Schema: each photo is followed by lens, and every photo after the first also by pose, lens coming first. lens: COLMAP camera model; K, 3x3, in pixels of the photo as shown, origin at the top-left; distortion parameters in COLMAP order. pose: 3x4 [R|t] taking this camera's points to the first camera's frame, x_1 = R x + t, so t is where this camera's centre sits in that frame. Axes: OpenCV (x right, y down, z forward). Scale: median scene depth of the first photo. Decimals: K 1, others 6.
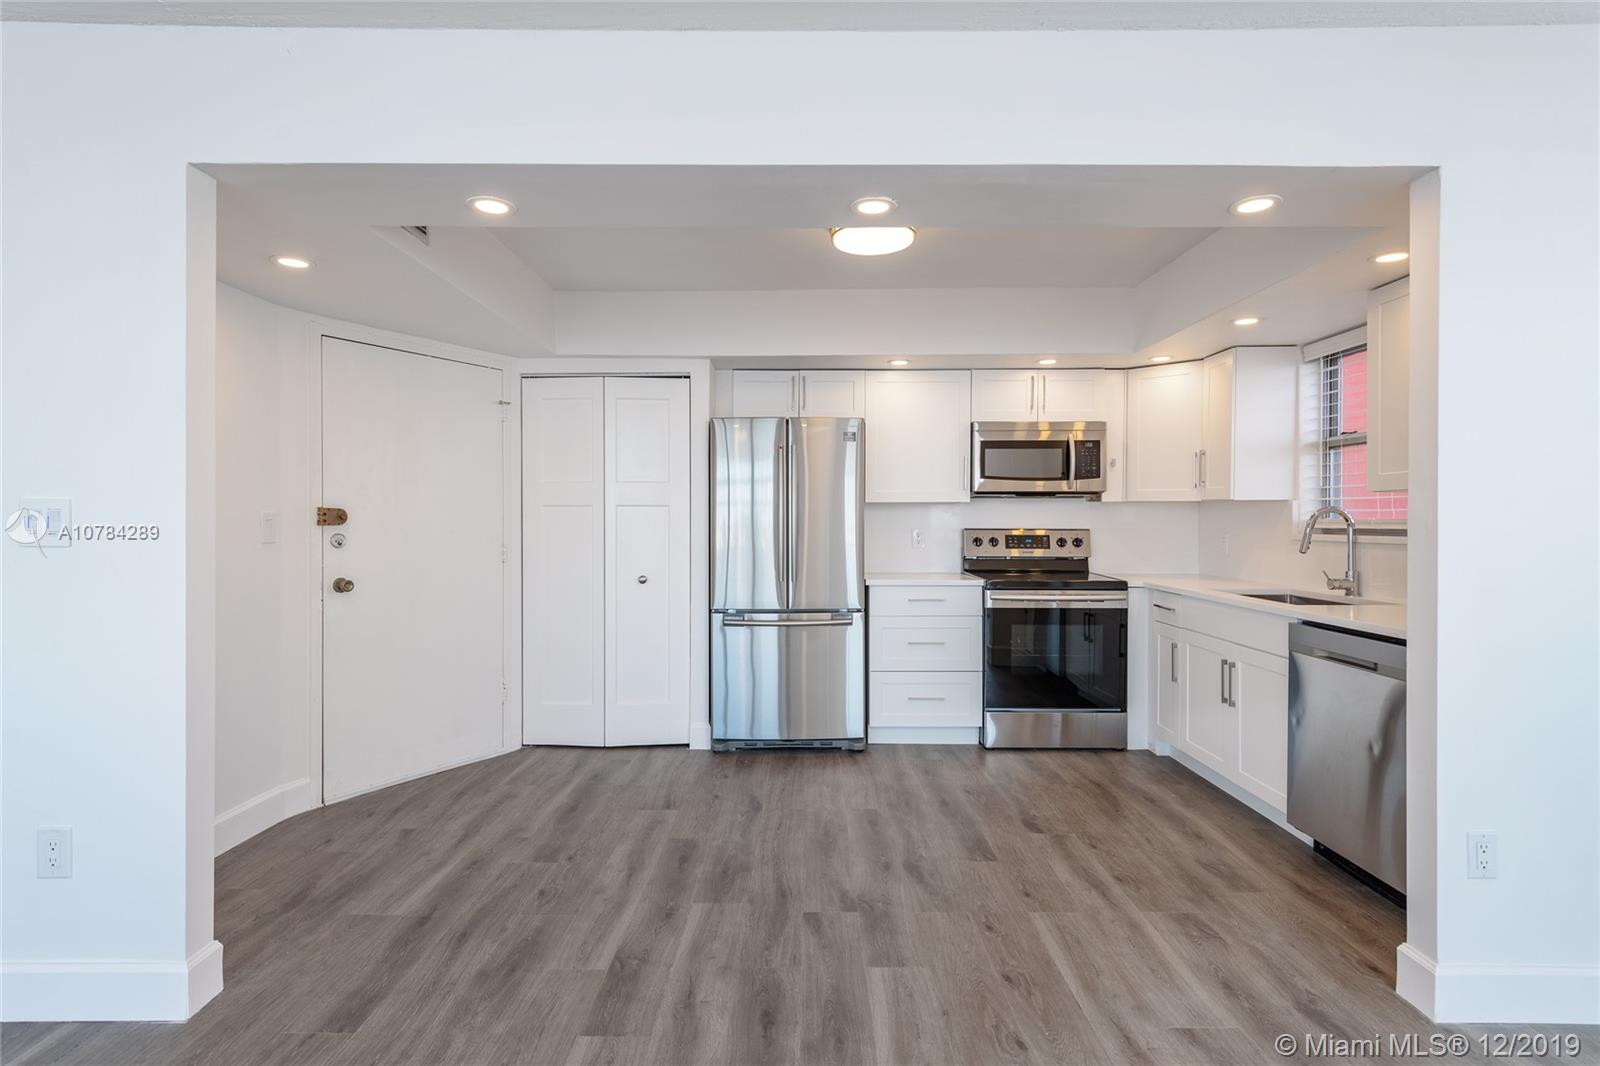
lens RADIAL K [[794.2, 0, 775.5], [0, 794.2, 533.7], [0, 0, 1]] dist [0.014477, -0.001419]
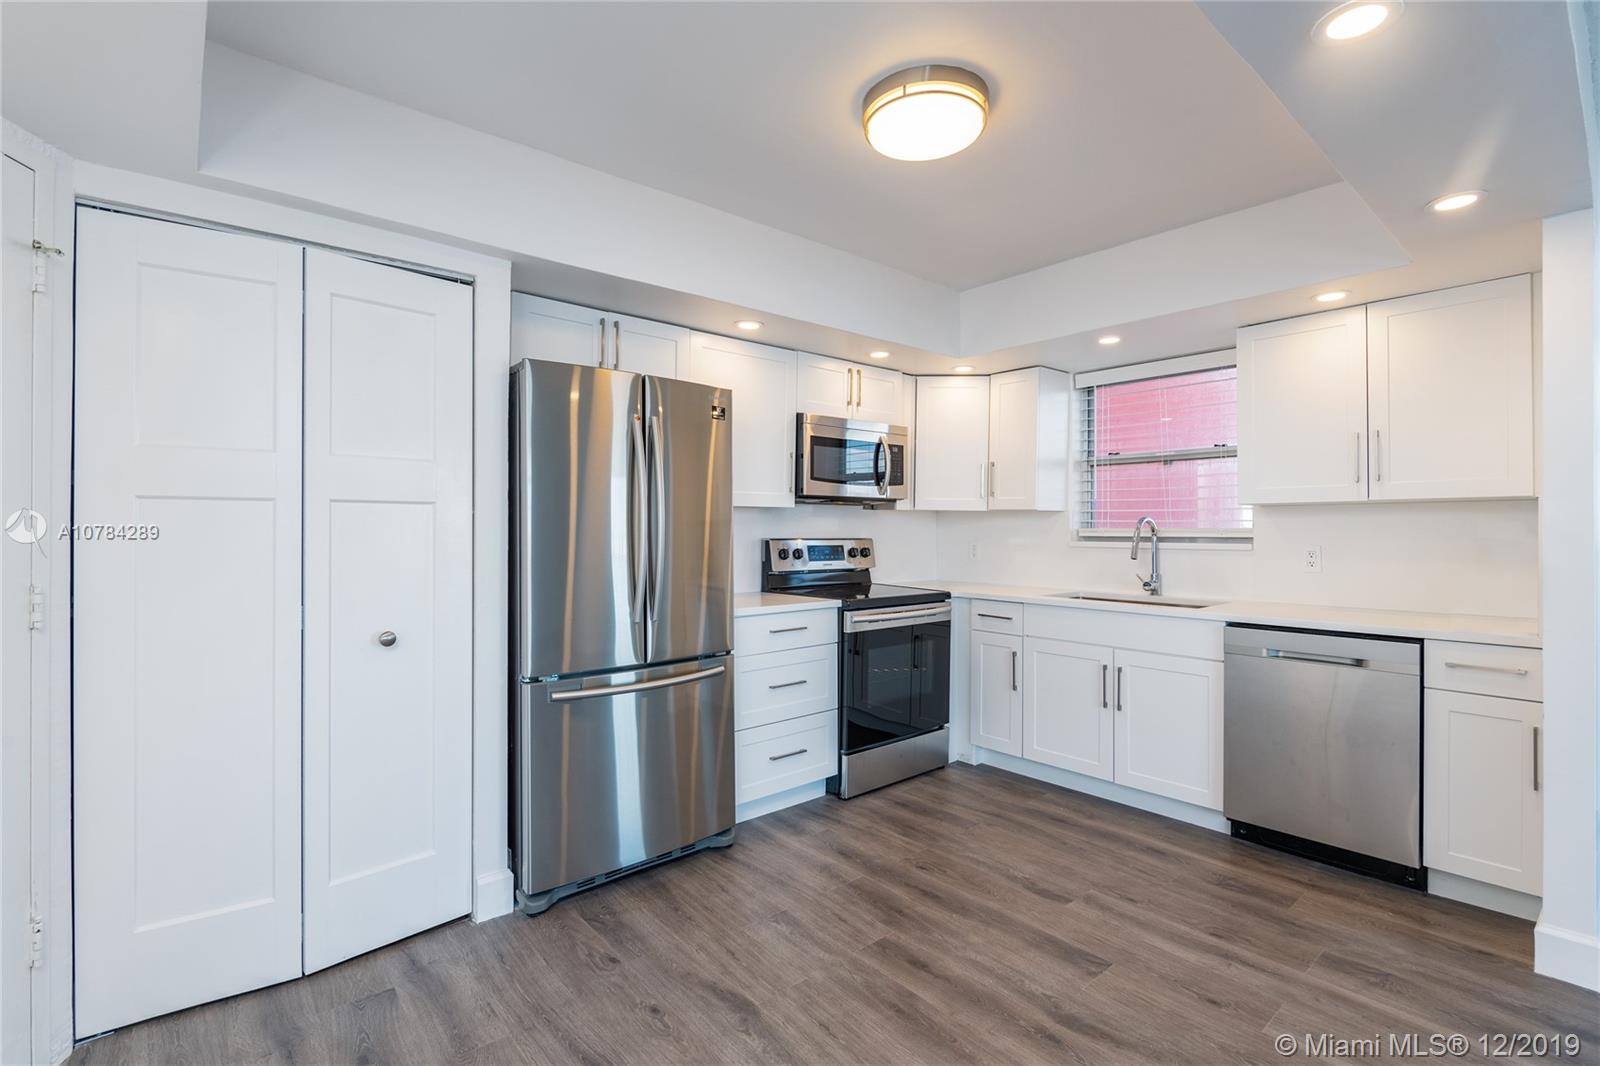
lens RADIAL K [[741.8, 0, 800.0], [0, 741.8, 533.0], [0, 0, 1]] dist [-0.005043, -0.001442]
pose [[0.749095, -0.003014, 0.662456, -0.299924], [0.011110, 0.999906, -0.008015, -0.007187], [-0.662370, 0.013364, 0.749058, 0.453268]]
